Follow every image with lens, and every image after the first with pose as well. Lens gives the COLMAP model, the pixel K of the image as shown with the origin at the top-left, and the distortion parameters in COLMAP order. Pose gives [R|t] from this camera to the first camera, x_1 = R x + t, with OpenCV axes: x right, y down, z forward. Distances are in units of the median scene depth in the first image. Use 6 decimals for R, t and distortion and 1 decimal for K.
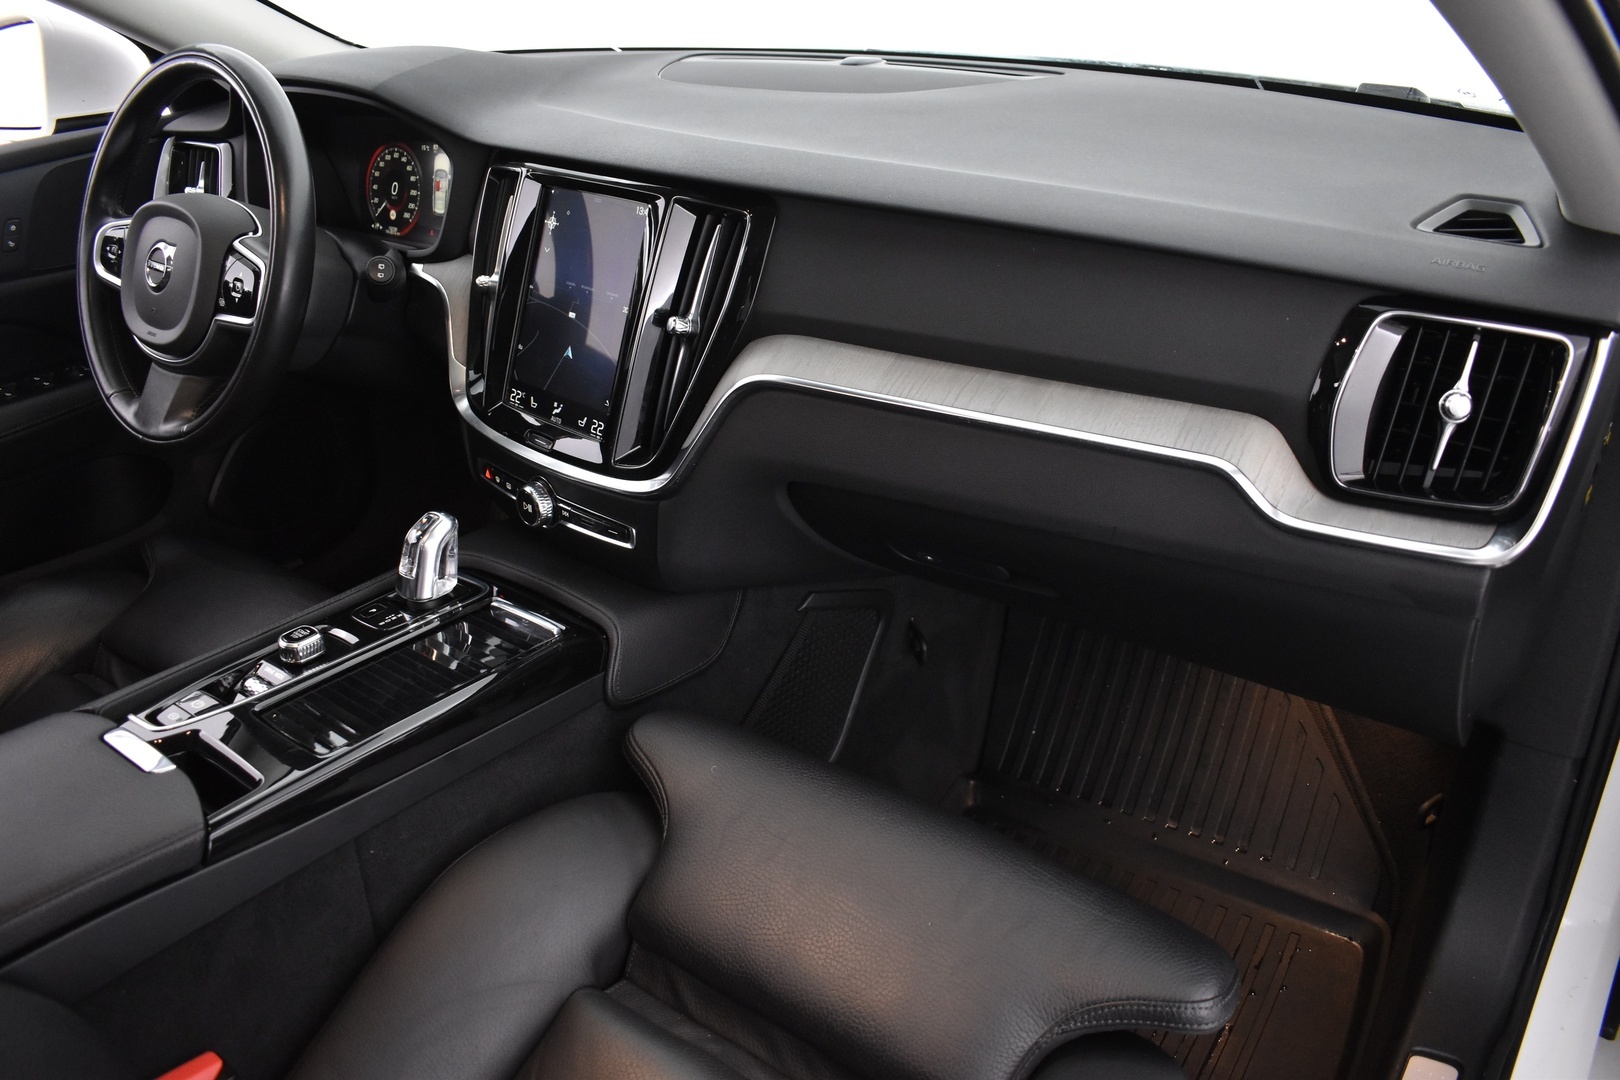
lens RADIAL K [[1246.2, 0, 810.0], [0, 1246.2, 540.0], [0, 0, 1]] dist [-0.100706, 0.014197]
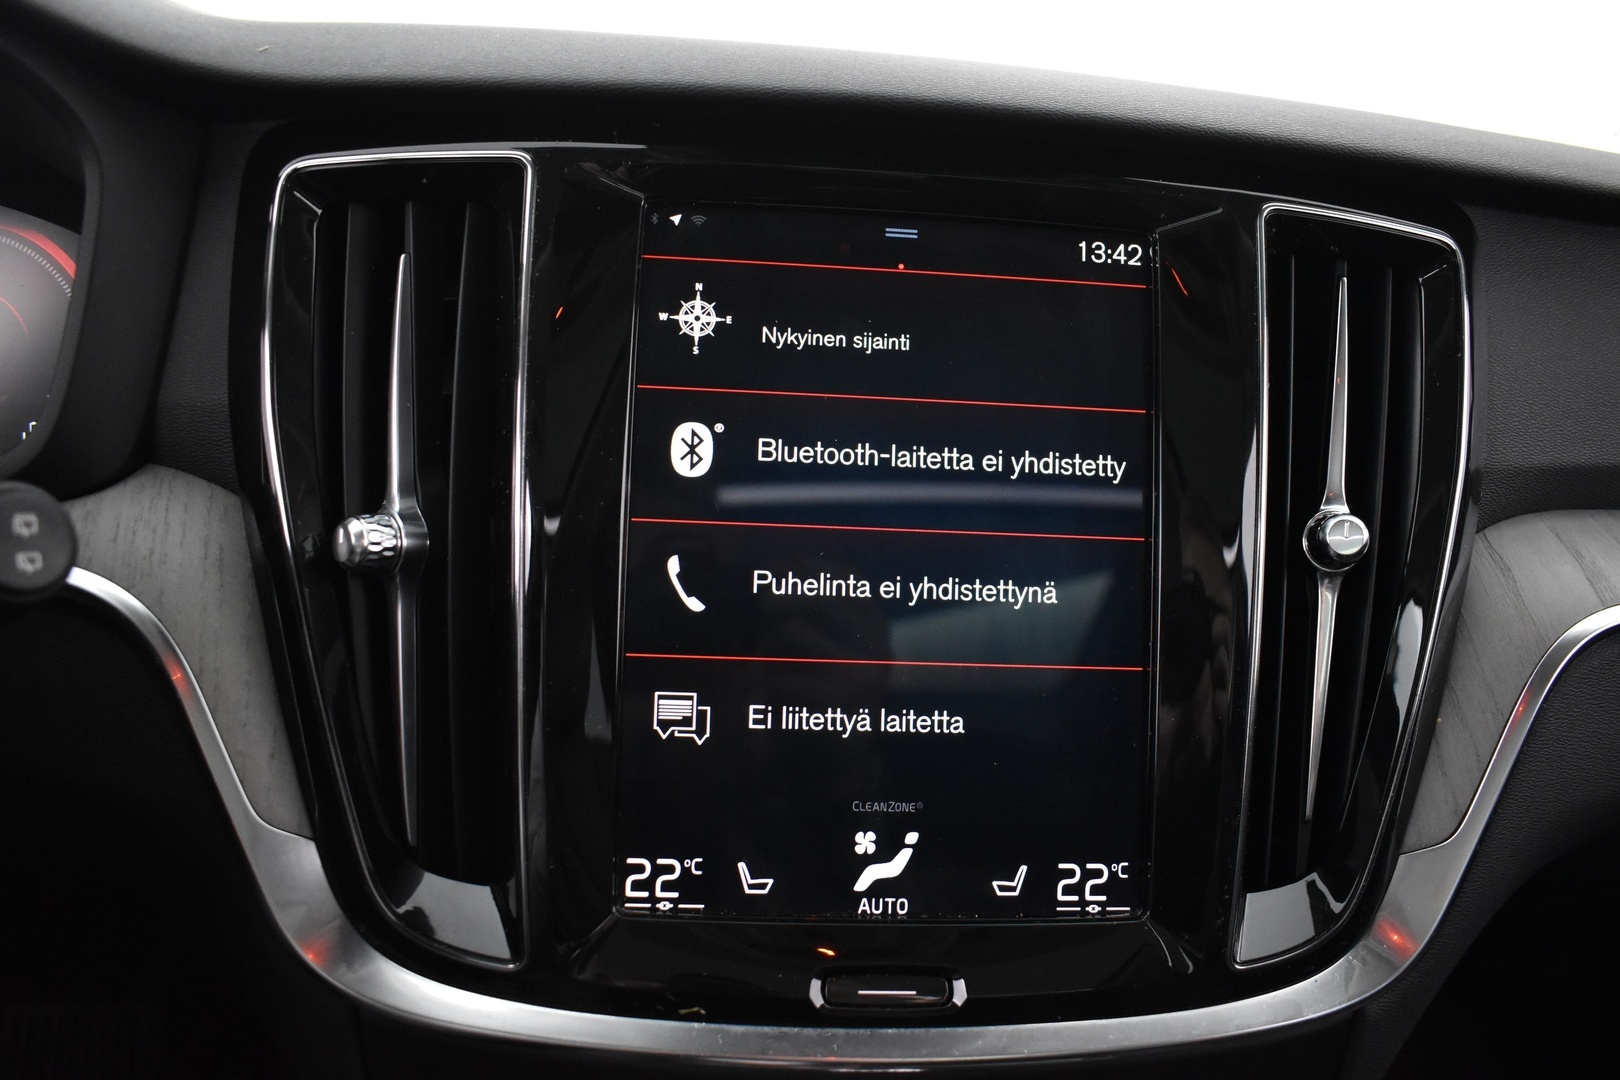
lens RADIAL K [[1246.2, 0, 810.0], [0, 1246.2, 540.0], [0, 0, 1]] dist [-0.100706, 0.014197]
pose [[0.672940, -0.145533, 0.725239, -0.433173], [0.265553, 0.962625, -0.053235, -0.175351], [-0.690386, 0.228413, 0.686436, 0.772093]]
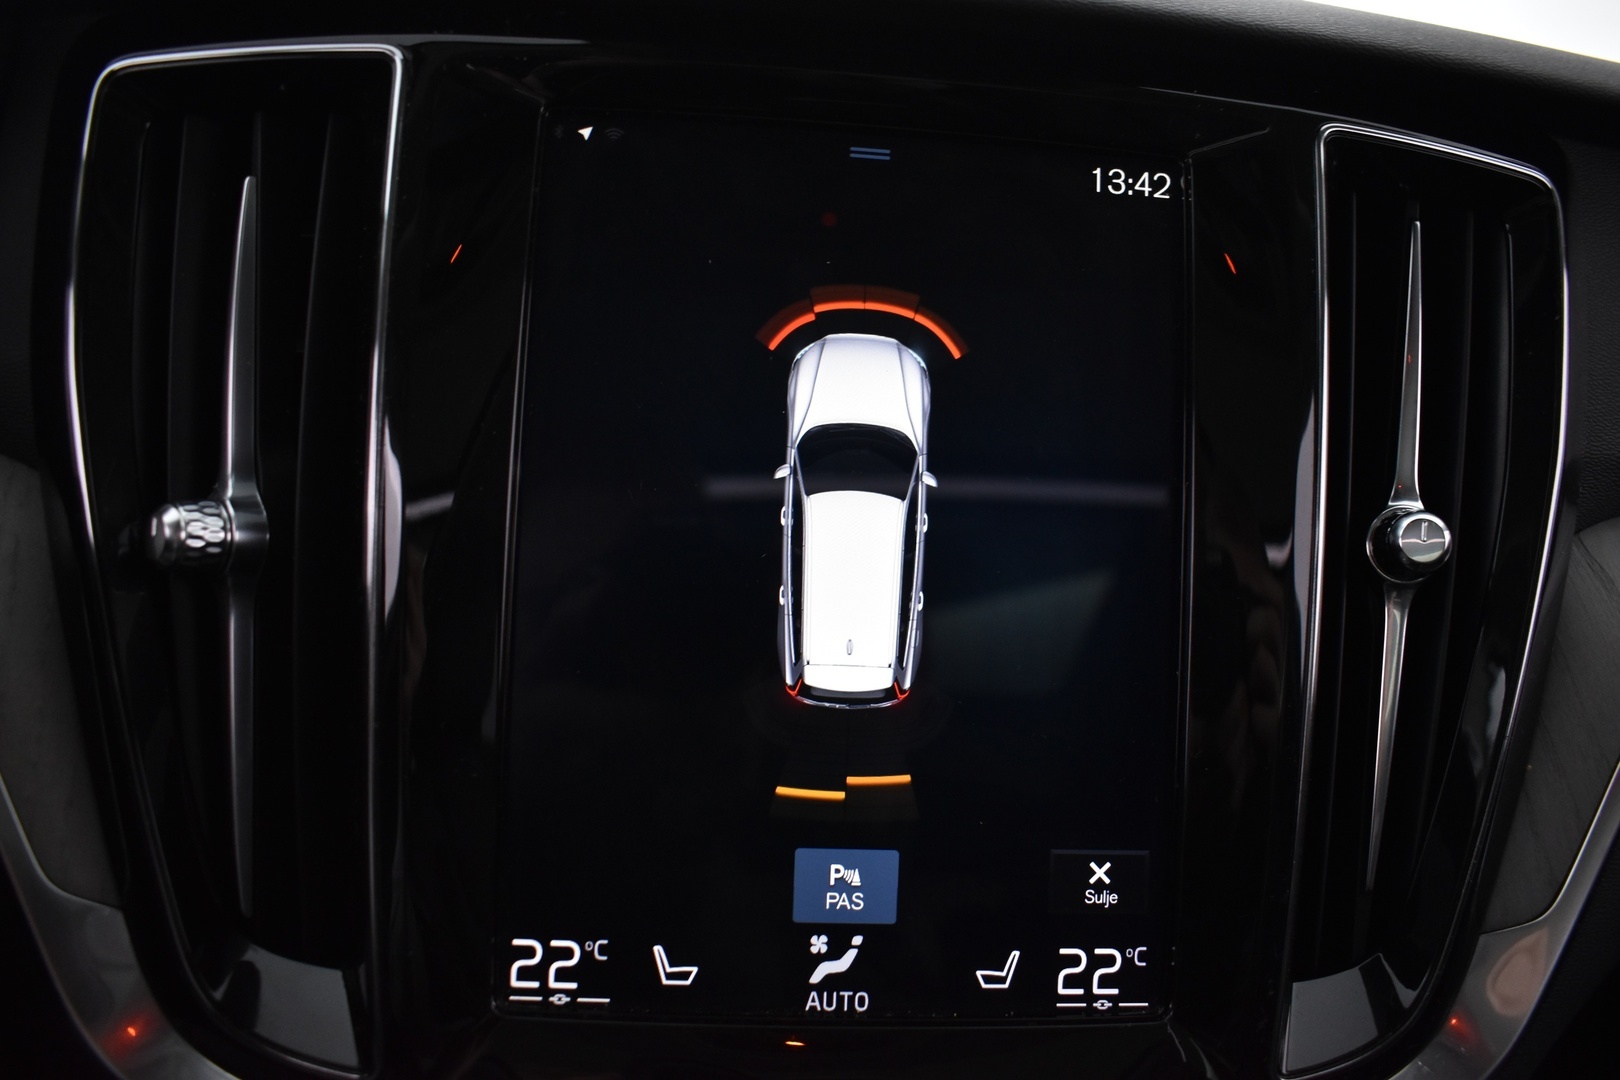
lens RADIAL K [[1246.2, 0, 810.0], [0, 1246.2, 540.0], [0, 0, 1]] dist [-0.100706, 0.014197]
pose [[0.672382, -0.141379, 0.726577, -0.376138], [0.256549, 0.965258, -0.049591, -0.176268], [-0.694324, 0.219747, 0.685293, 0.810401]]
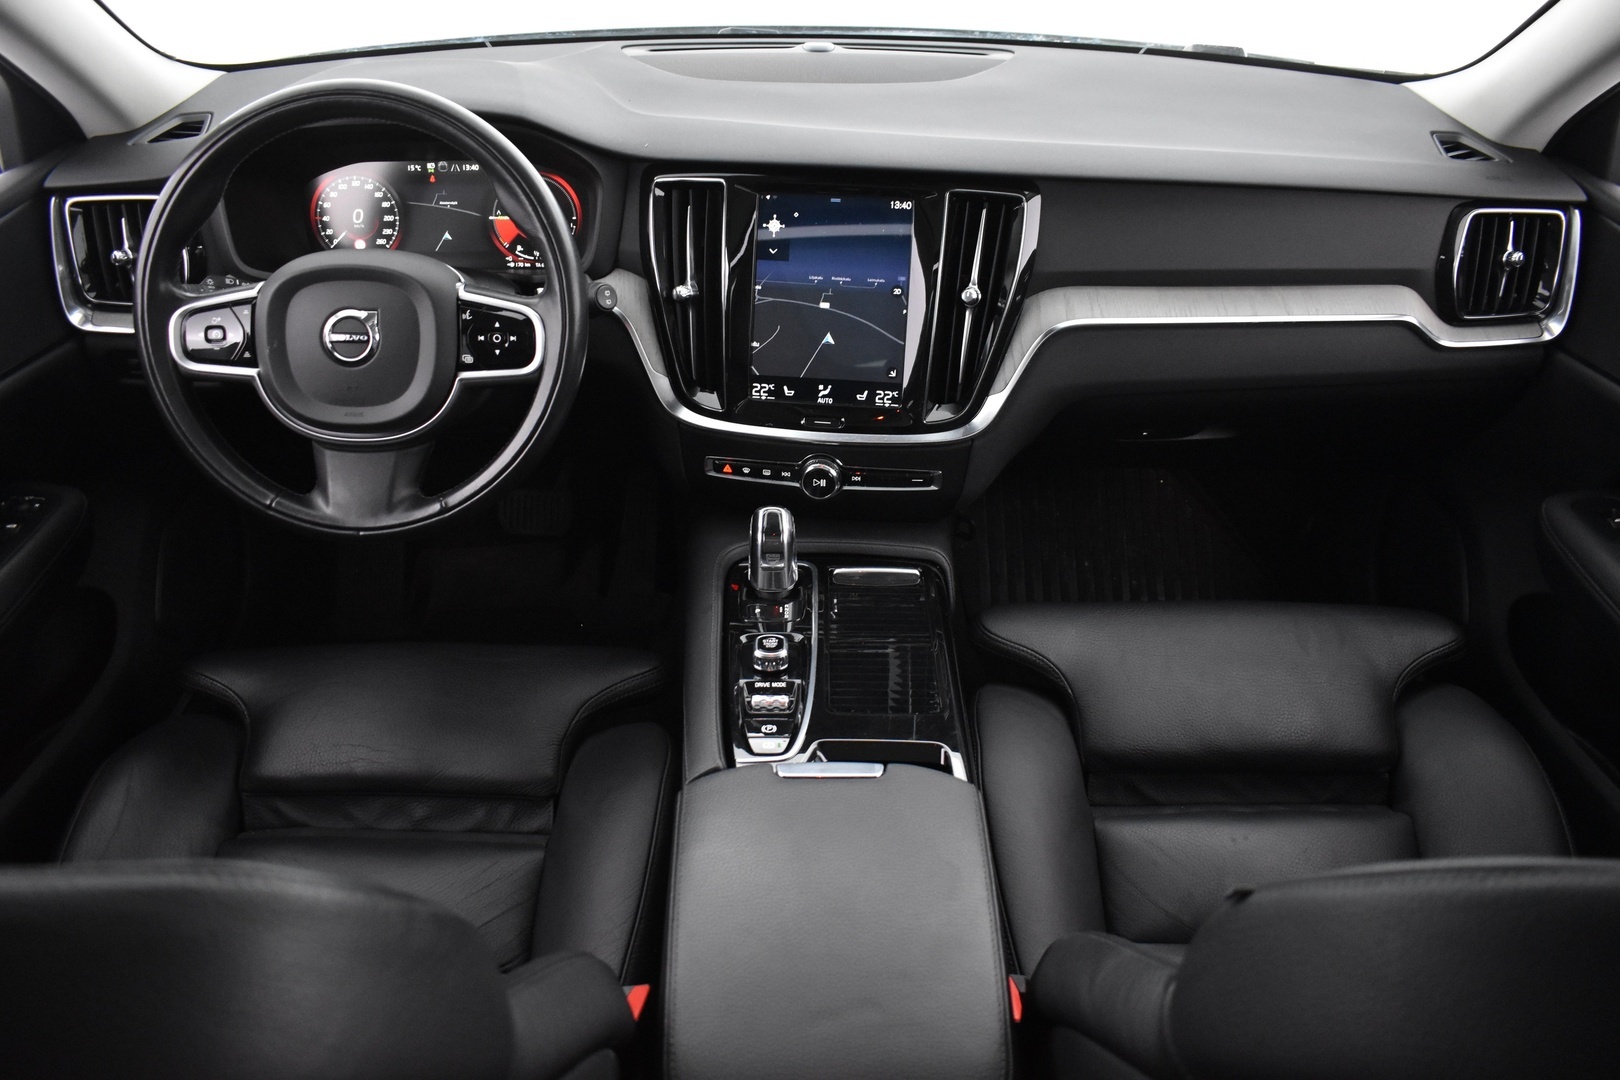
lens RADIAL K [[1246.2, 0, 810.0], [0, 1246.2, 540.0], [0, 0, 1]] dist [-0.100706, 0.014197]
pose [[0.800411, -0.279732, 0.530181, -0.842730], [0.243401, 0.959913, 0.139004, -0.135202], [-0.547811, 0.017787, 0.836413, 0.073013]]
